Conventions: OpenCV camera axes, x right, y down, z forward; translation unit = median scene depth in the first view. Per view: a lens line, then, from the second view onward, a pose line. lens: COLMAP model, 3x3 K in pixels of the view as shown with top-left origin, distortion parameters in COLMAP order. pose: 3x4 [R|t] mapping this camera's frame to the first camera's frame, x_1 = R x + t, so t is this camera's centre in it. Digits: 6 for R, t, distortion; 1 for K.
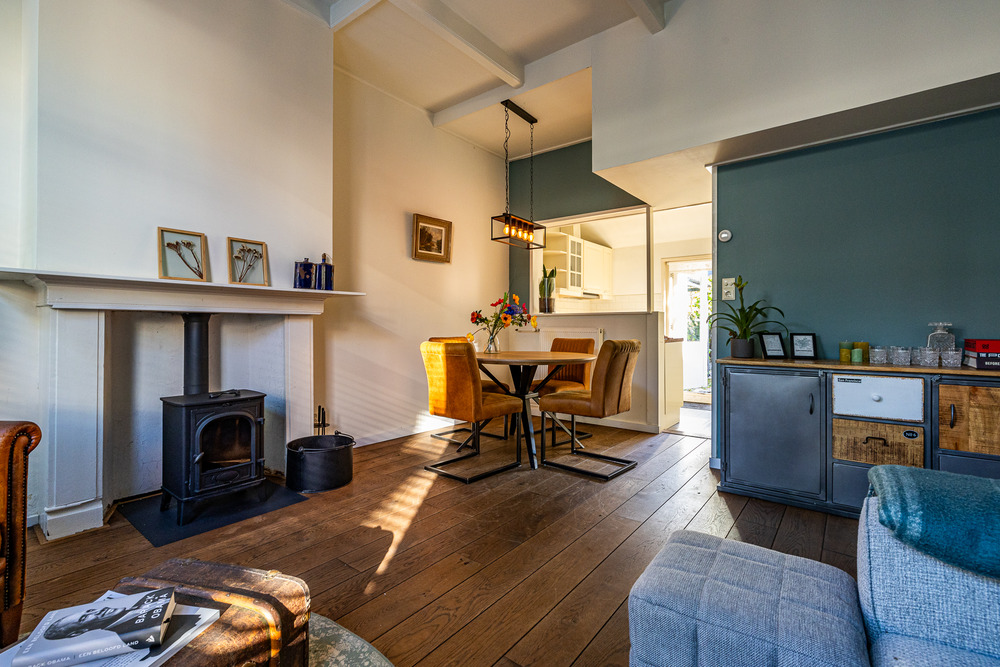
lens RADIAL K [[446.9, 0, 497.3], [0, 446.9, 322.0], [0, 0, 1]] dist [-0.009595, -0.000091]
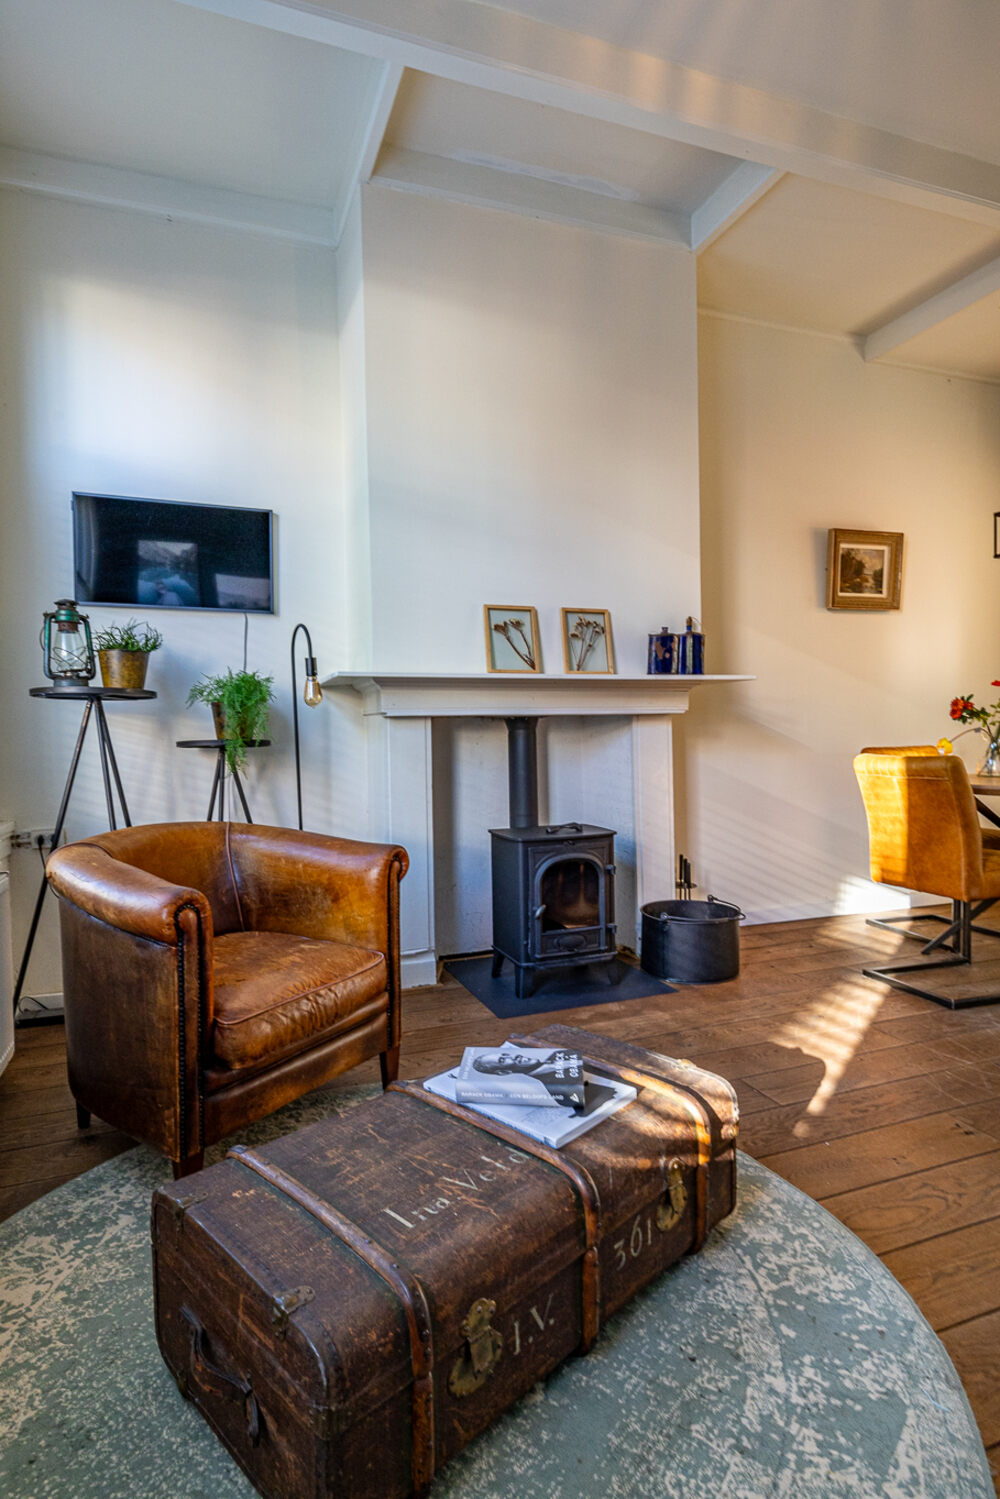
lens RADIAL K [[785.7, 0, 492.8], [0, 785.7, 757.8], [0, 0, 1]] dist [-0.001476, 0.000766]
pose [[0.850041, -0.003259, -0.526706, -0.041153], [0.026461, 0.998982, 0.036523, -0.001331], [0.526051, -0.044983, 0.849262, -0.128970]]
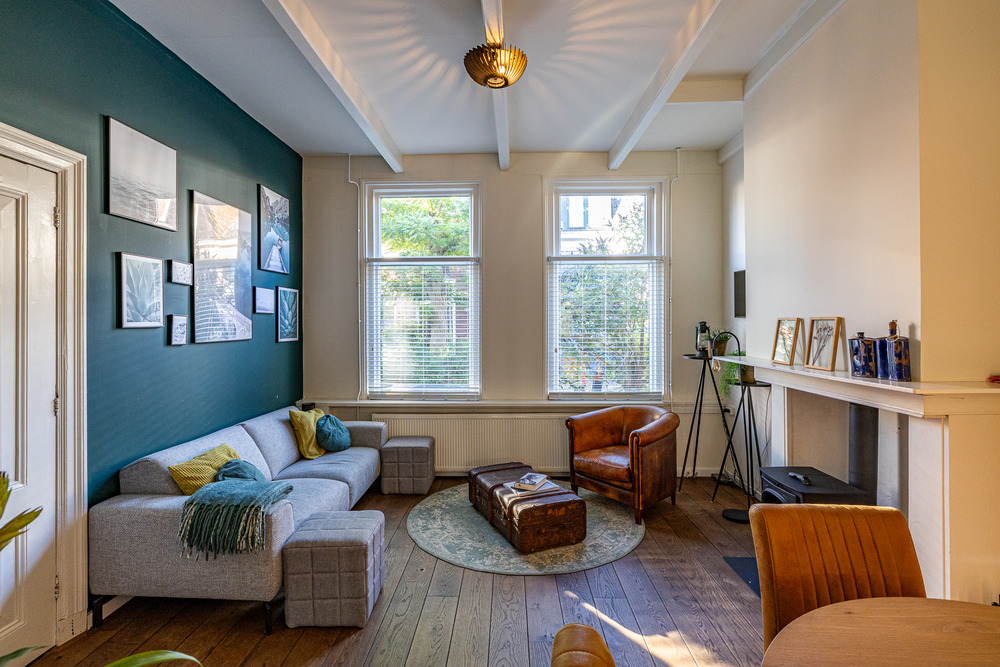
lens RADIAL K [[470.7, 0, 498.8], [0, 470.7, 323.1], [0, 0, 1]] dist [-0.001901, -0.000108]
pose [[-0.801997, 0.001603, -0.597326, 0.531035], [0.010572, 0.999878, -0.011512, -0.171306], [0.597235, -0.015548, -0.801916, 1.384873]]
